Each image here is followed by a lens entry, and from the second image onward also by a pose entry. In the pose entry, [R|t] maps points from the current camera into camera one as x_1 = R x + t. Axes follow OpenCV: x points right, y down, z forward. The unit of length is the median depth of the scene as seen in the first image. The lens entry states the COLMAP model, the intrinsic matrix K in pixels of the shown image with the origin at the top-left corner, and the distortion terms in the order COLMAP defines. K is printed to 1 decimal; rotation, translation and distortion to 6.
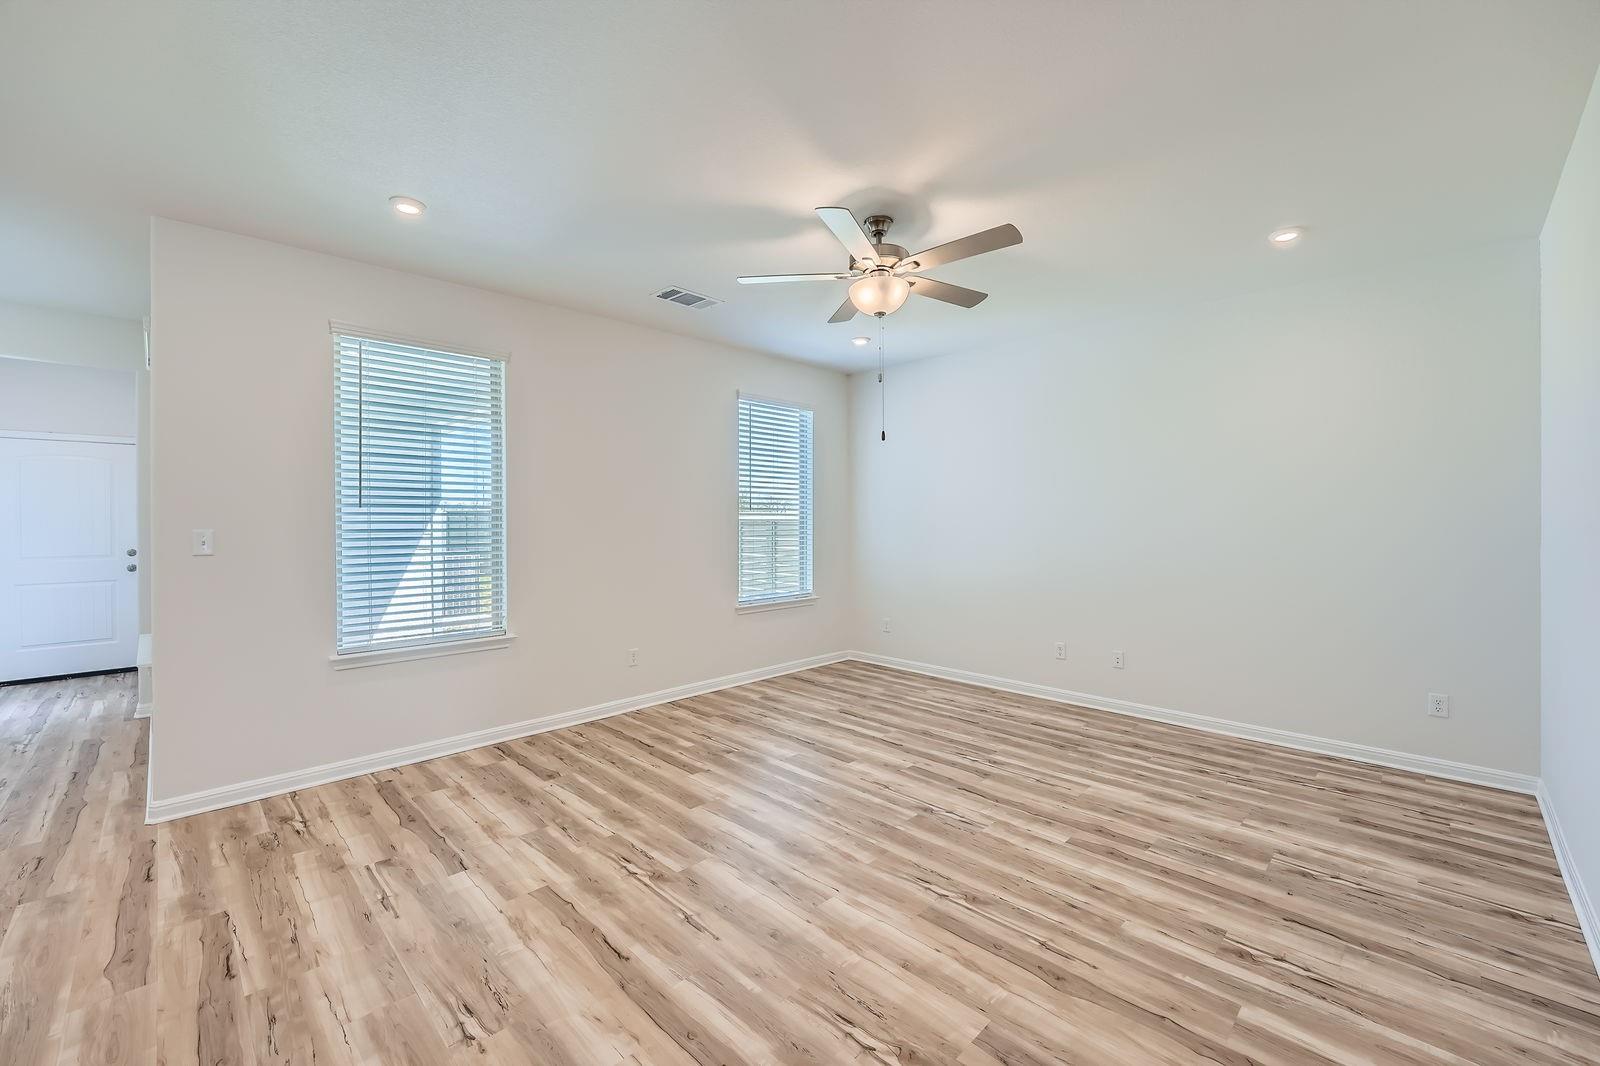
lens RADIAL K [[649.7, 0, 801.9], [0, 649.7, 517.6], [0, 0, 1]] dist [-0.007666, -0.000921]
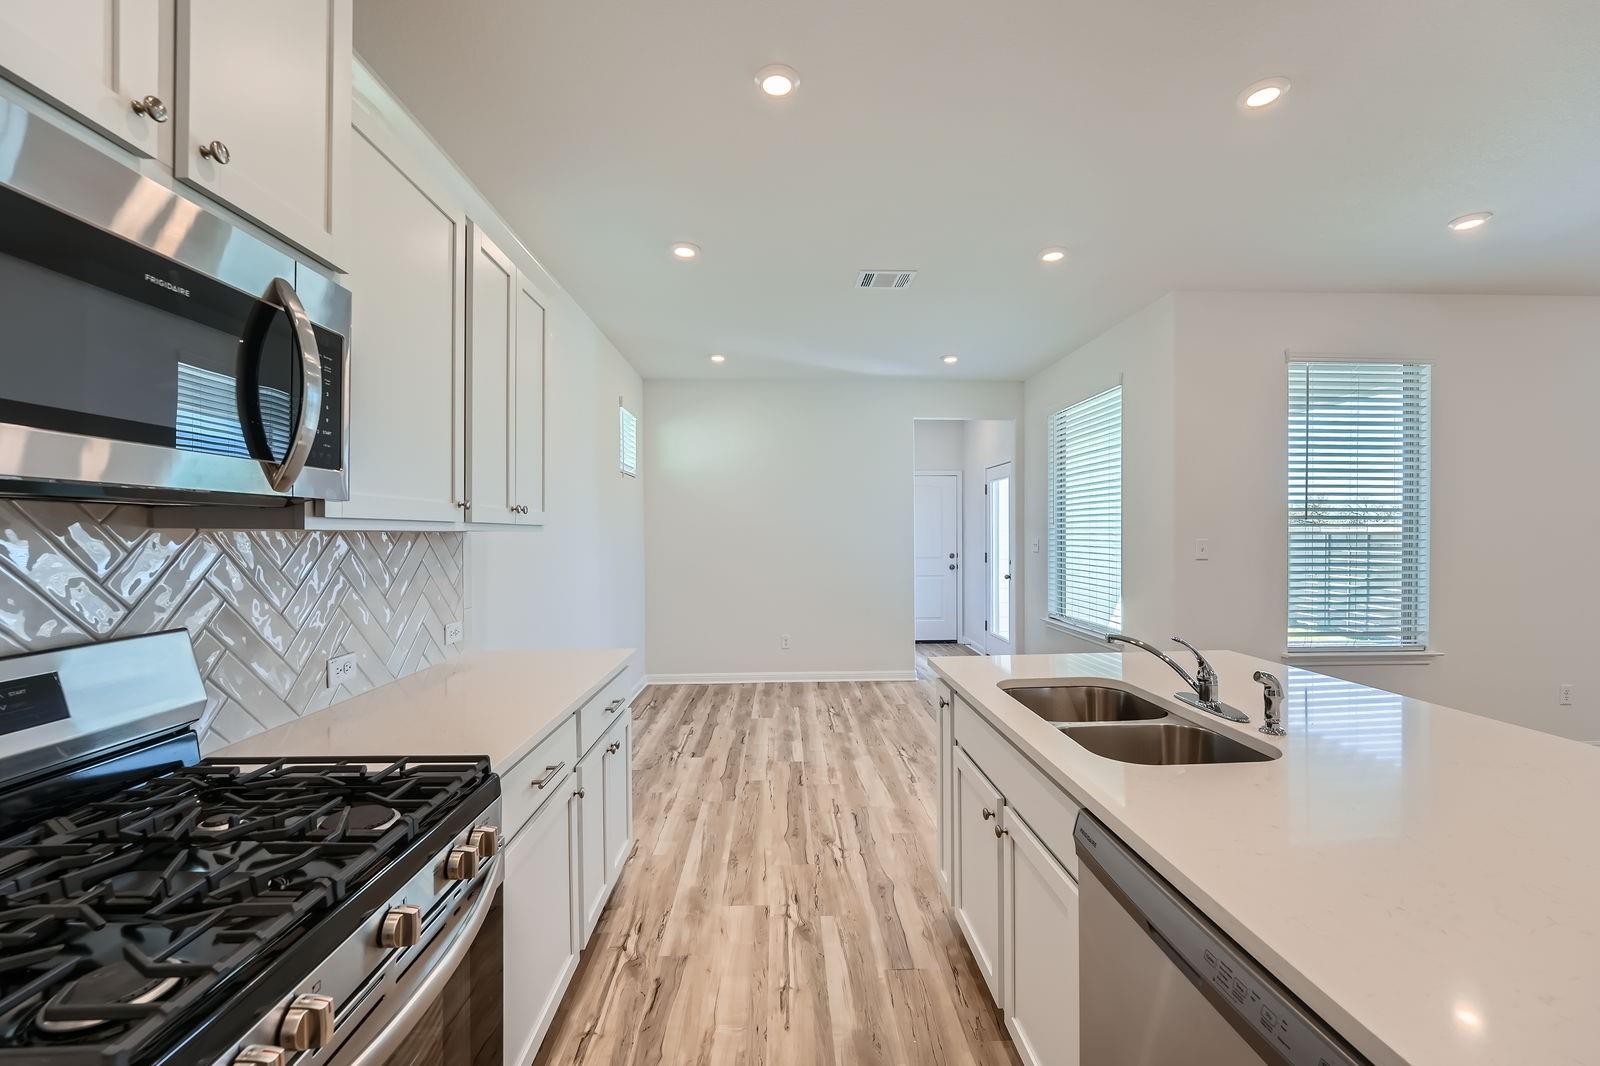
lens RADIAL K [[649.7, 0, 799.3], [0, 649.7, 537.5], [0, 0, 1]] dist [-0.007666, -0.000921]
pose [[0.728837, 0.004415, -0.684673, -0.671636], [0.003018, 0.999949, 0.009660, 0.001954], [0.684681, -0.009107, 0.728786, -0.454583]]
